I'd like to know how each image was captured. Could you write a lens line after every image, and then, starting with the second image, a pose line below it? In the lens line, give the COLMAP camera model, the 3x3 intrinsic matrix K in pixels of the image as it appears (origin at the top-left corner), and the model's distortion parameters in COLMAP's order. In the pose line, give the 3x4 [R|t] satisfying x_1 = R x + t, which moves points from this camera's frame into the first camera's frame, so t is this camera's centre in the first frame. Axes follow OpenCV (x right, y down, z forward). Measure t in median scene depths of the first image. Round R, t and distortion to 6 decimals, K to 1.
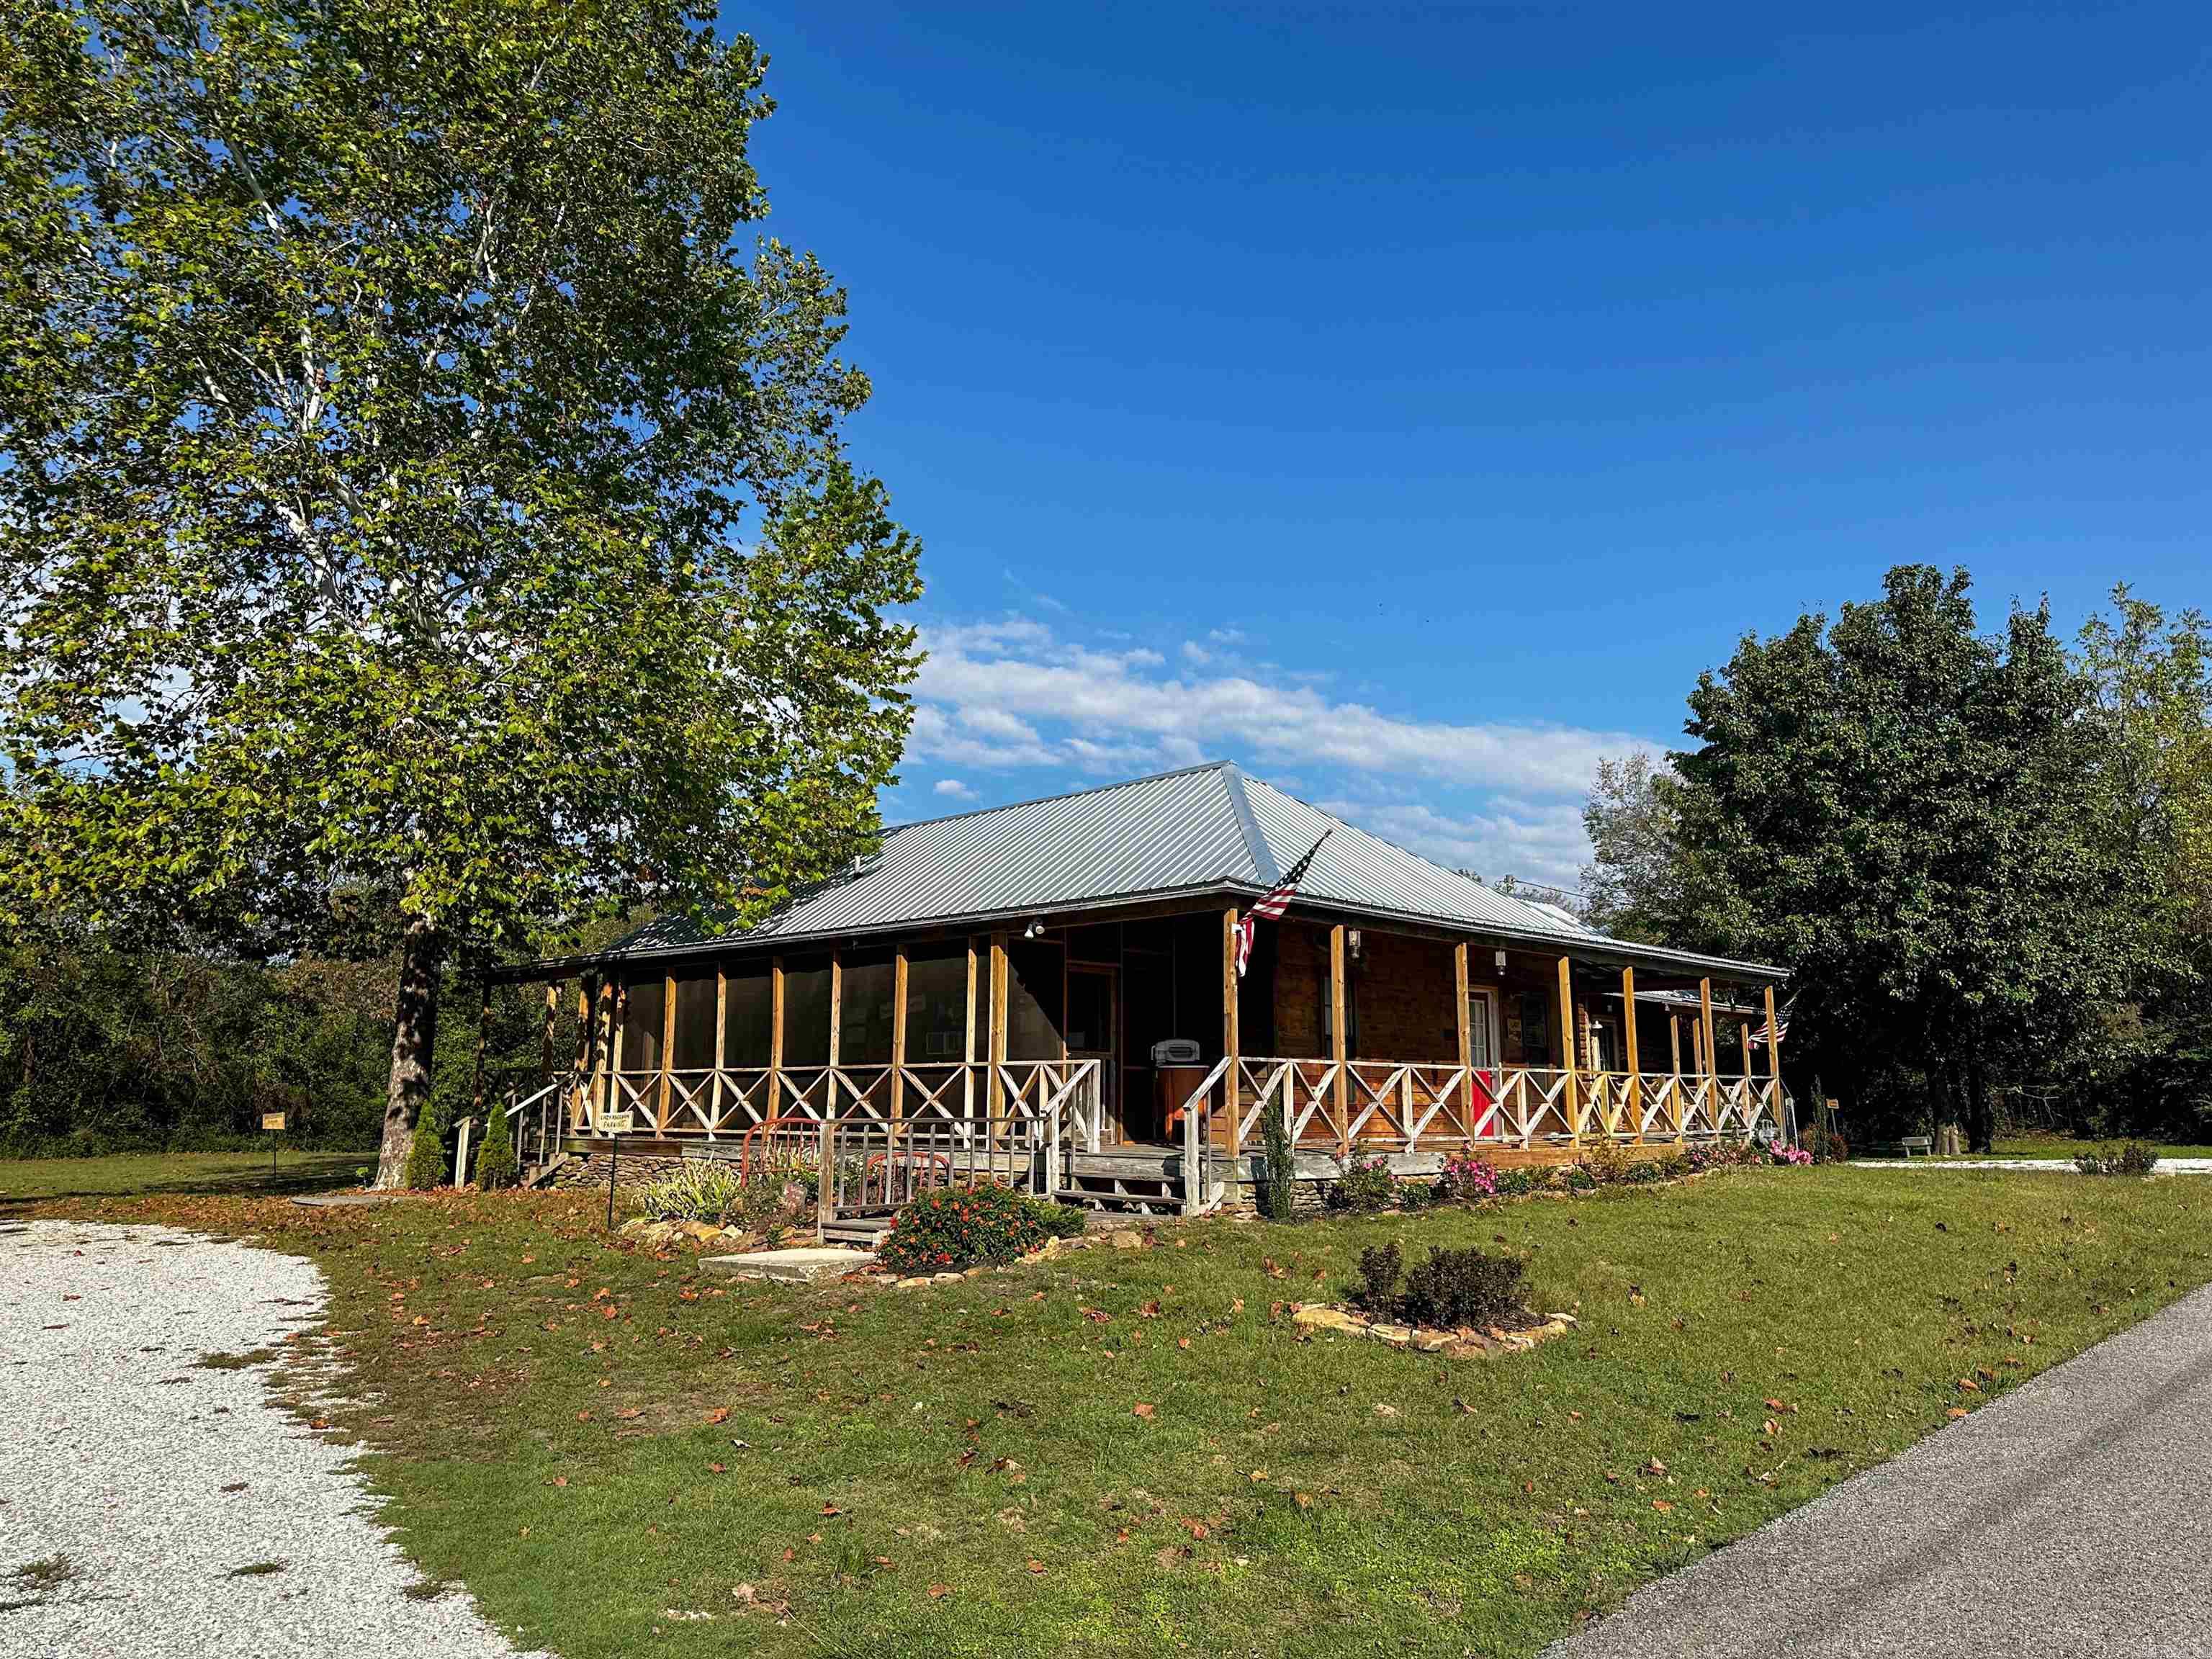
lens RADIAL K [[1548.5, 0, 1096.9], [0, 1548.5, 811.2], [0, 0, 1]] dist [0.165436, -0.229906]
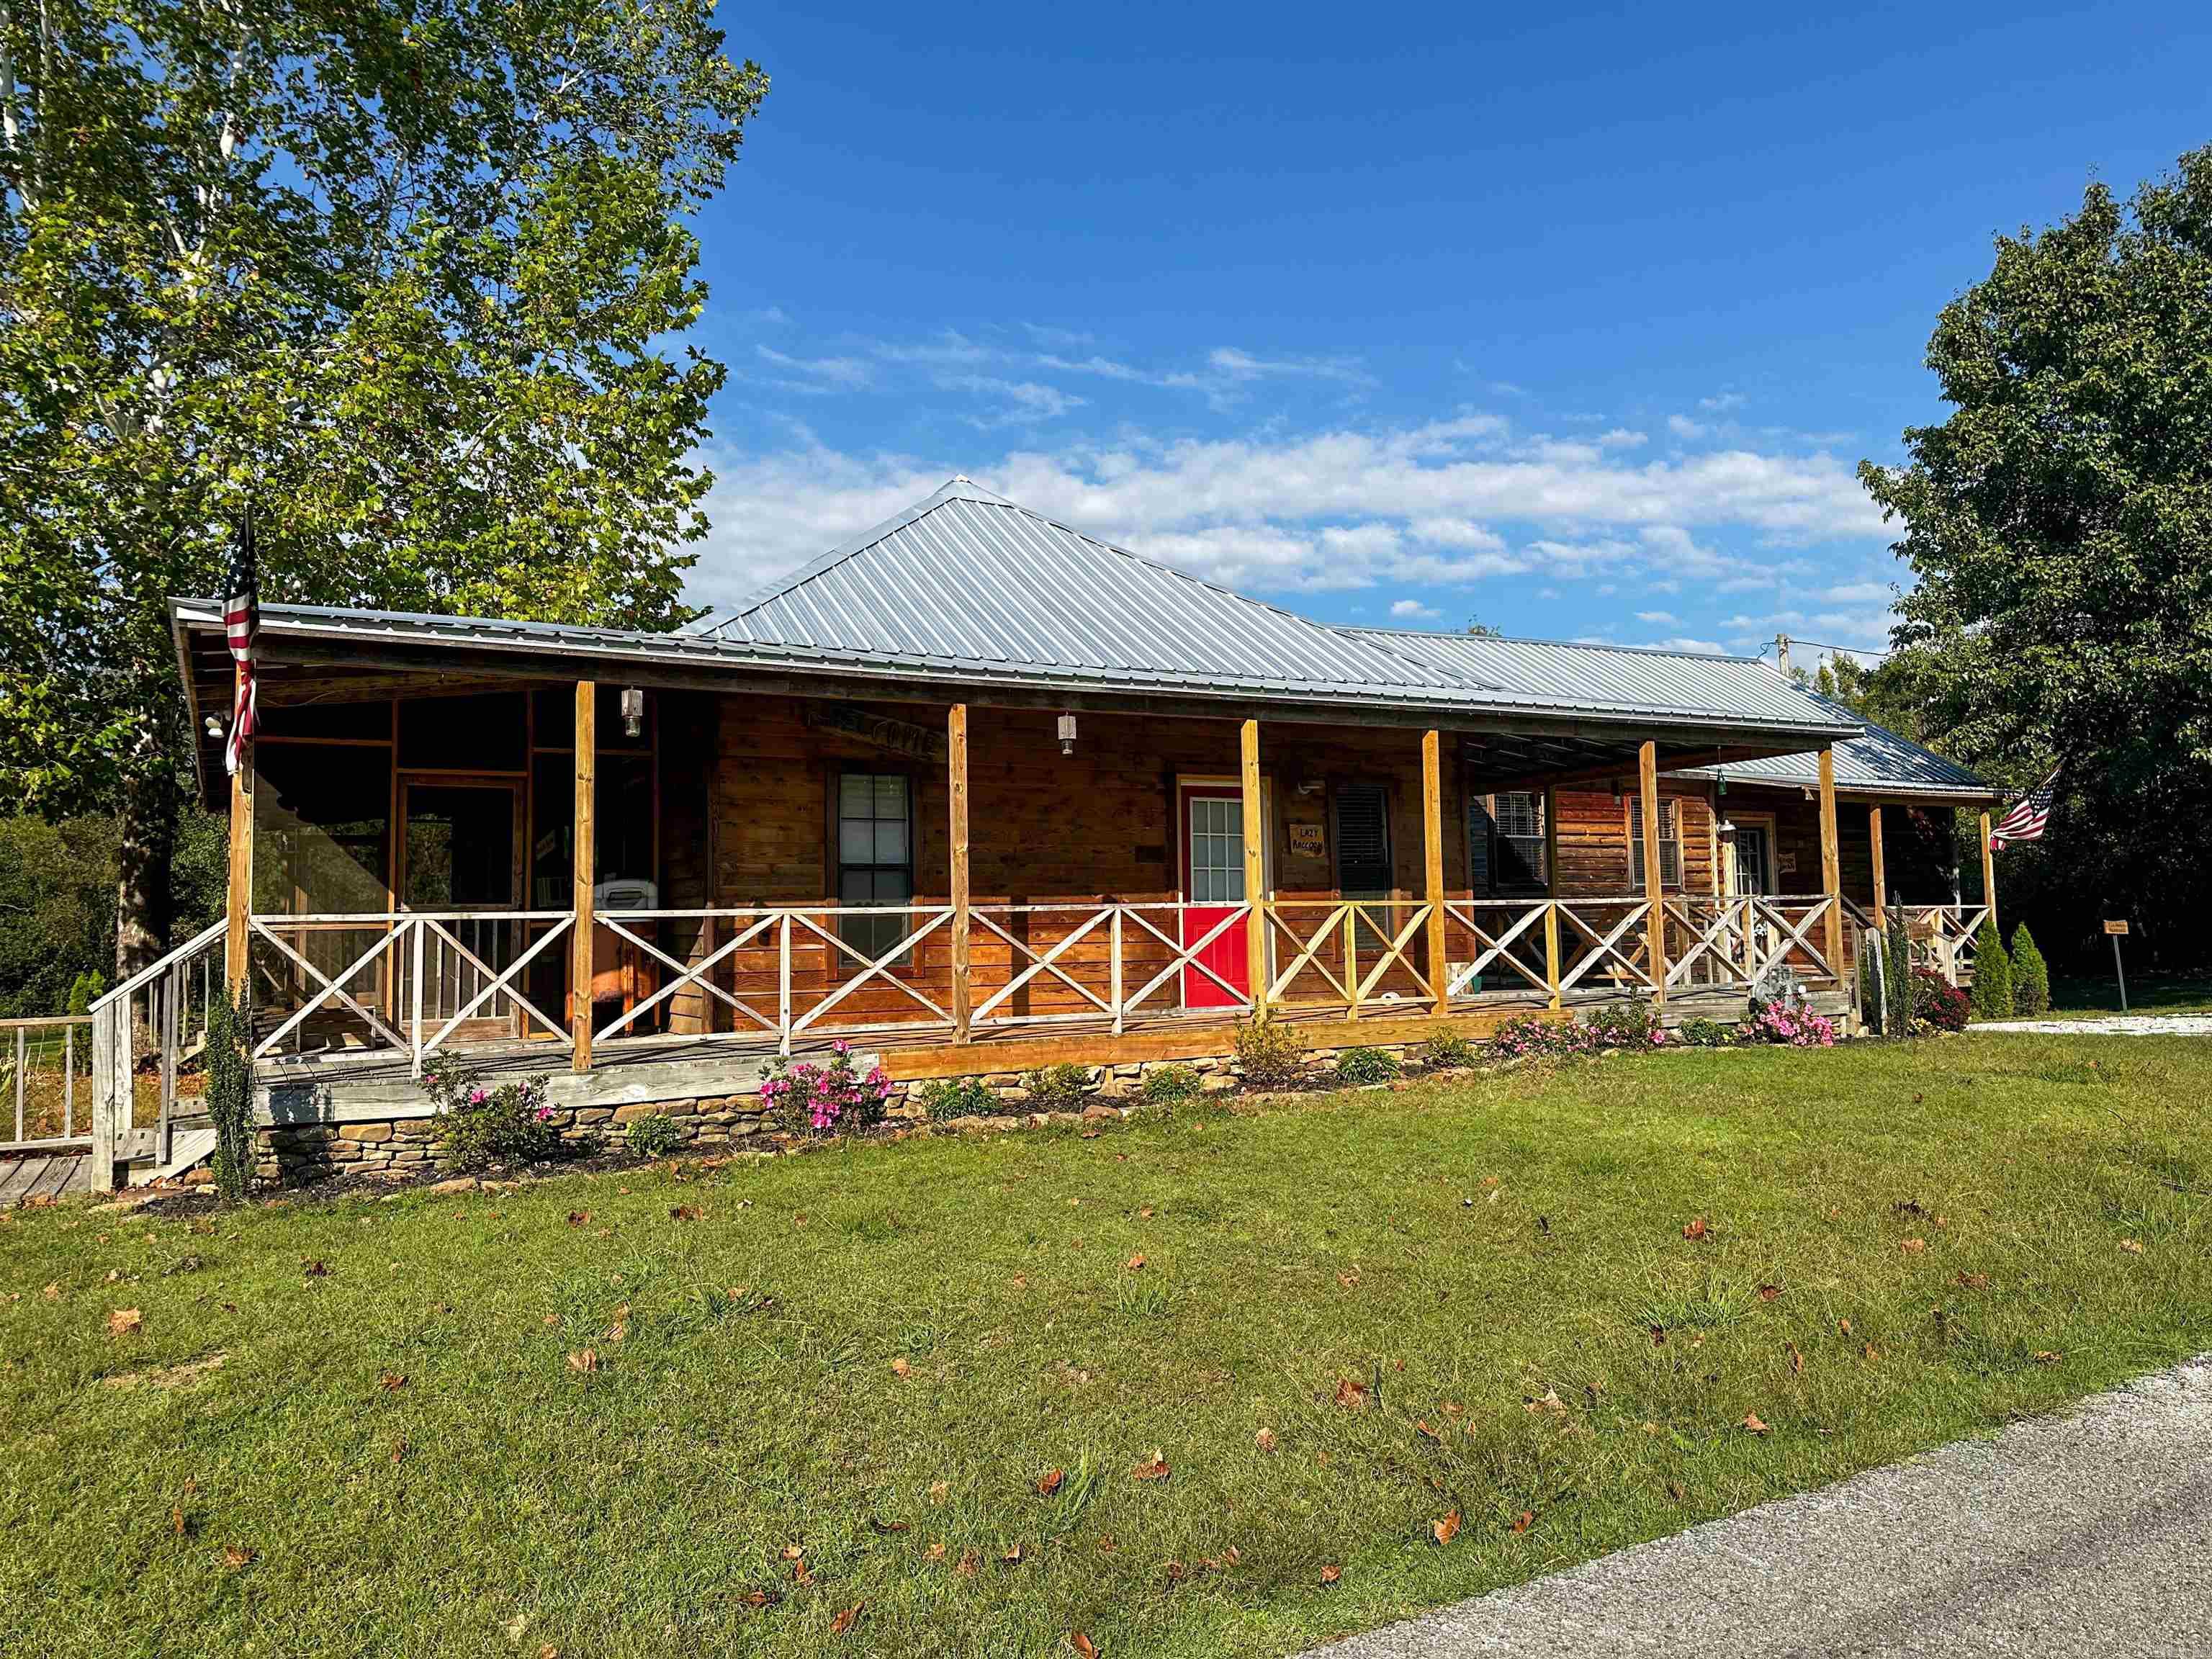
lens RADIAL K [[1611.7, 0, 1107.1], [0, 1611.7, 773.6], [0, 0, 1]] dist [0.004404, 0.001850]
pose [[0.942946, -0.054437, -0.328464, 0.225504], [0.079497, 0.994820, 0.063344, 0.034671], [0.323315, -0.085842, 0.942390, 0.193523]]
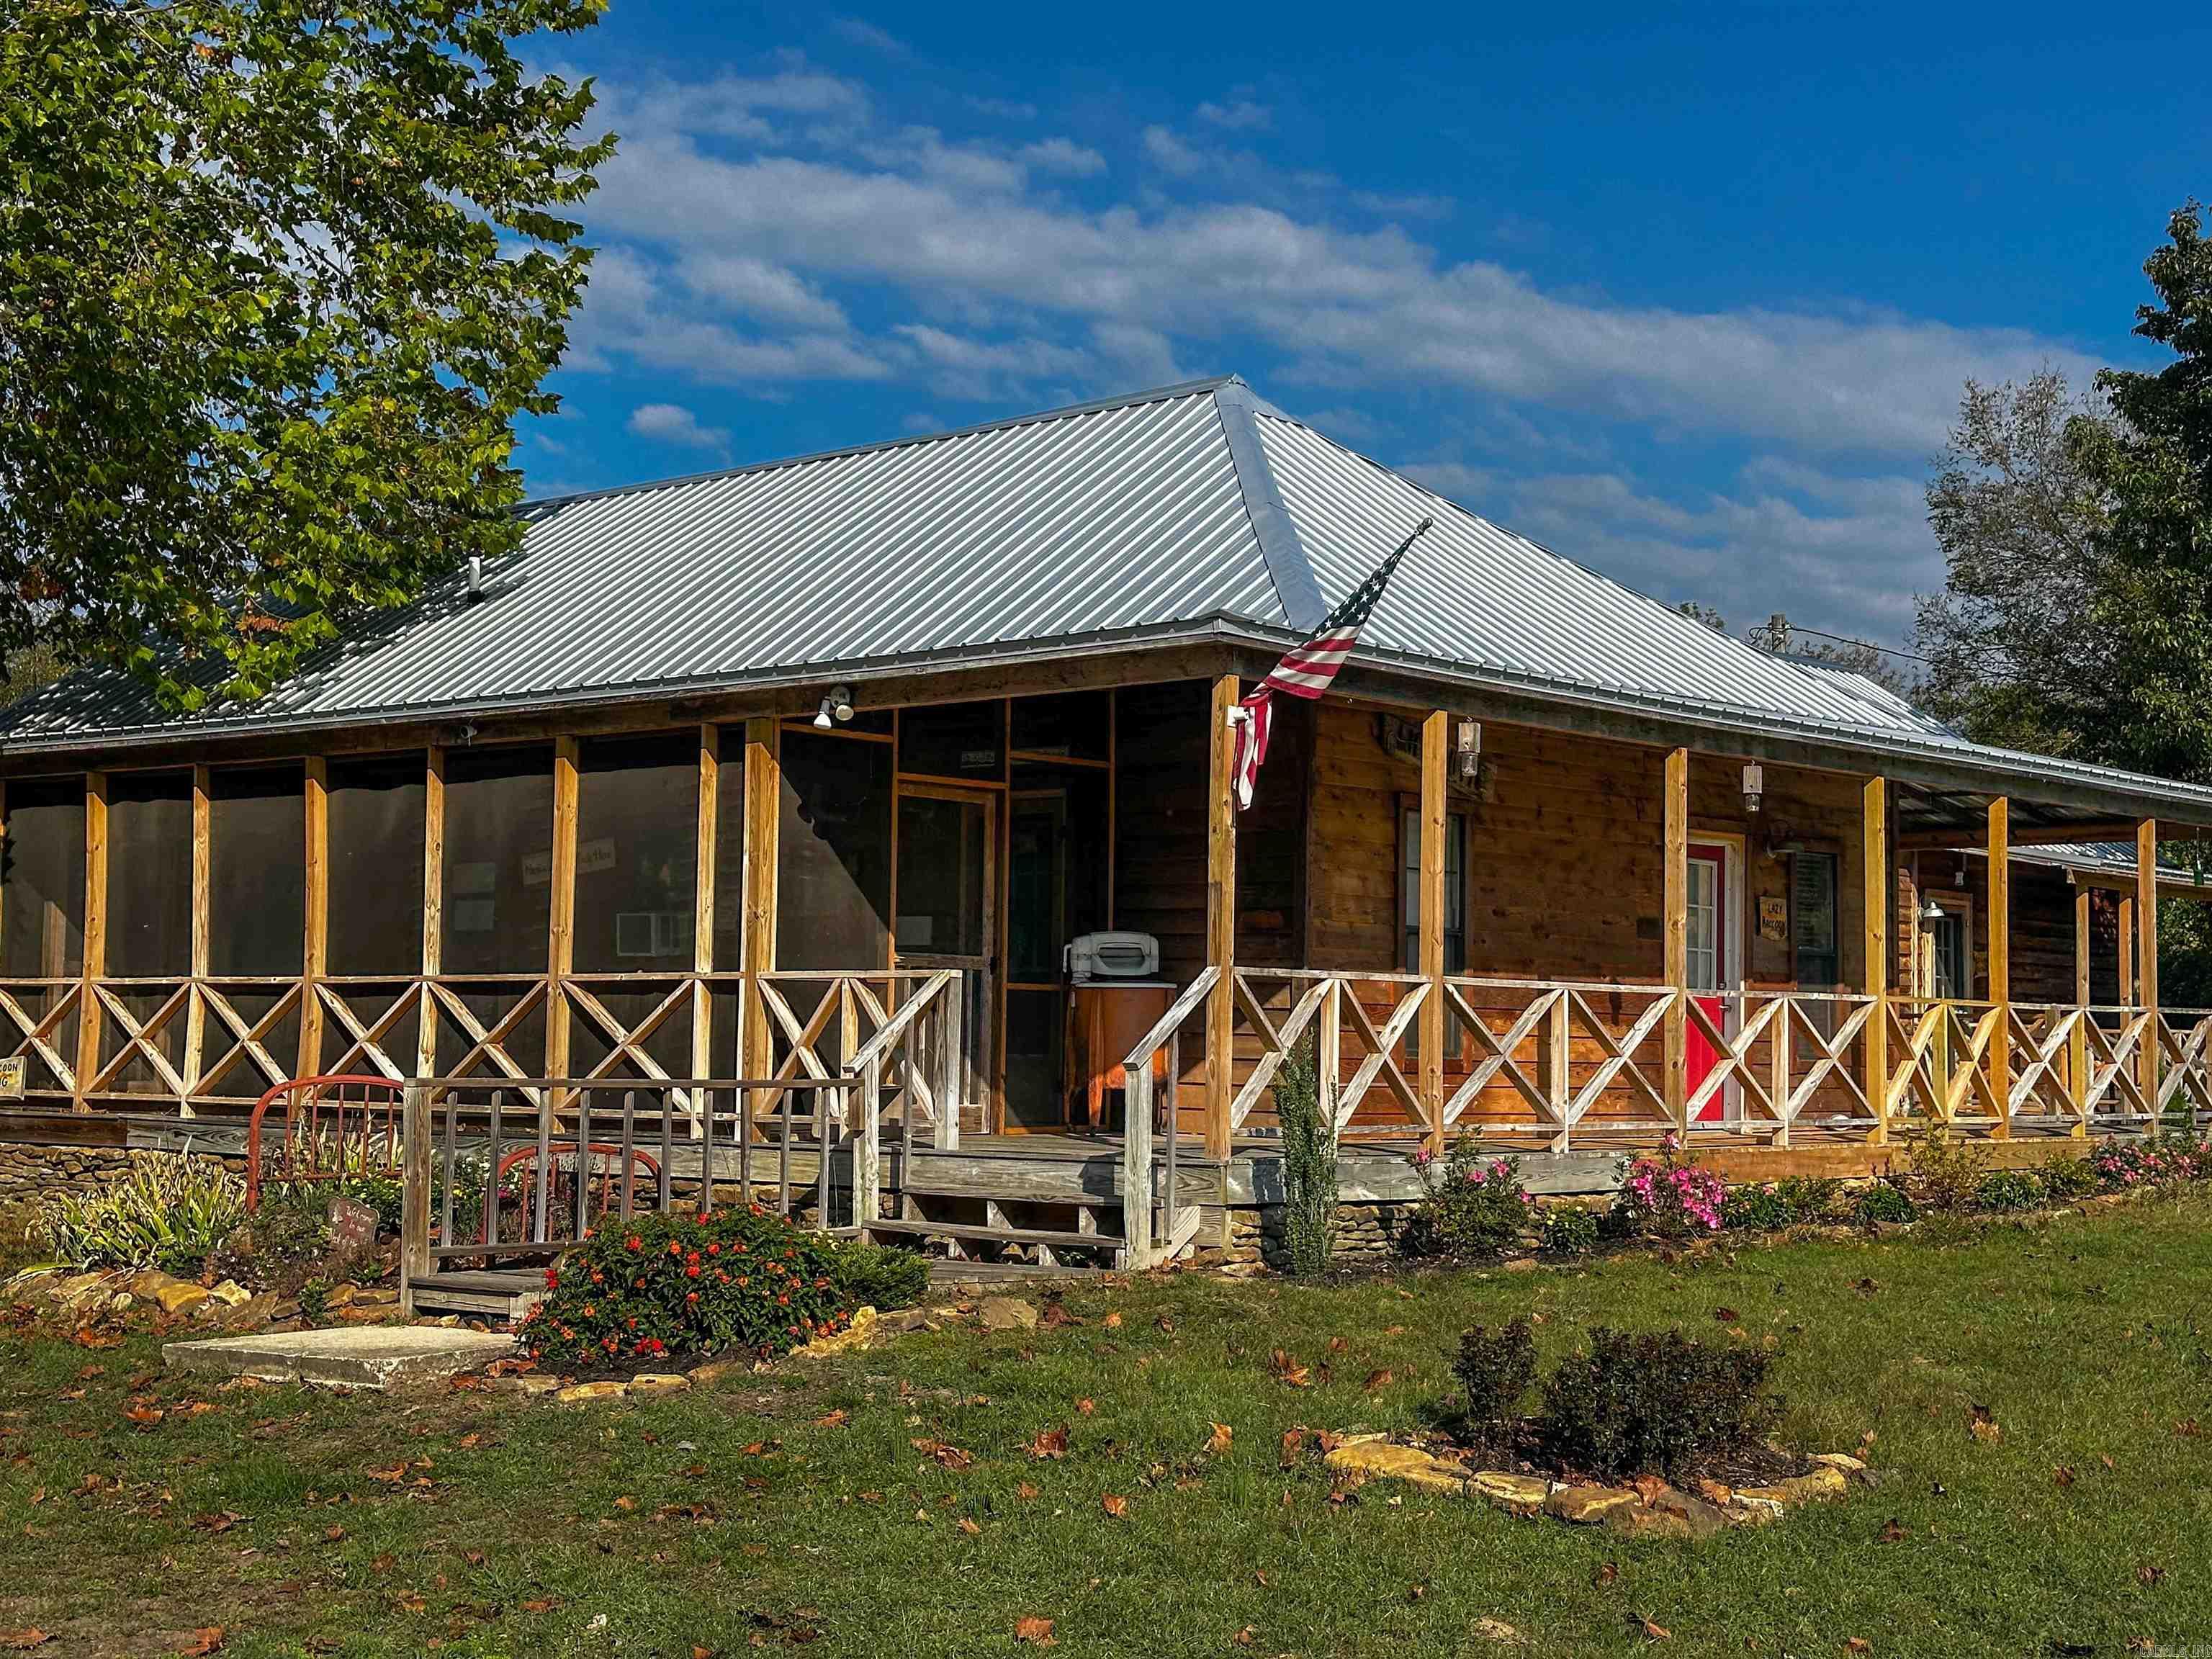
lens RADIAL K [[3119.6, 0, 1053.7], [0, 3119.6, 823.3], [0, 0, 1]] dist [0.134343, -0.044179]
pose [[0.999419, 0.013866, 0.031148, -0.000365], [-0.017223, 0.993759, 0.110213, -0.000160], [-0.029426, -0.110685, 0.993420, -0.004594]]
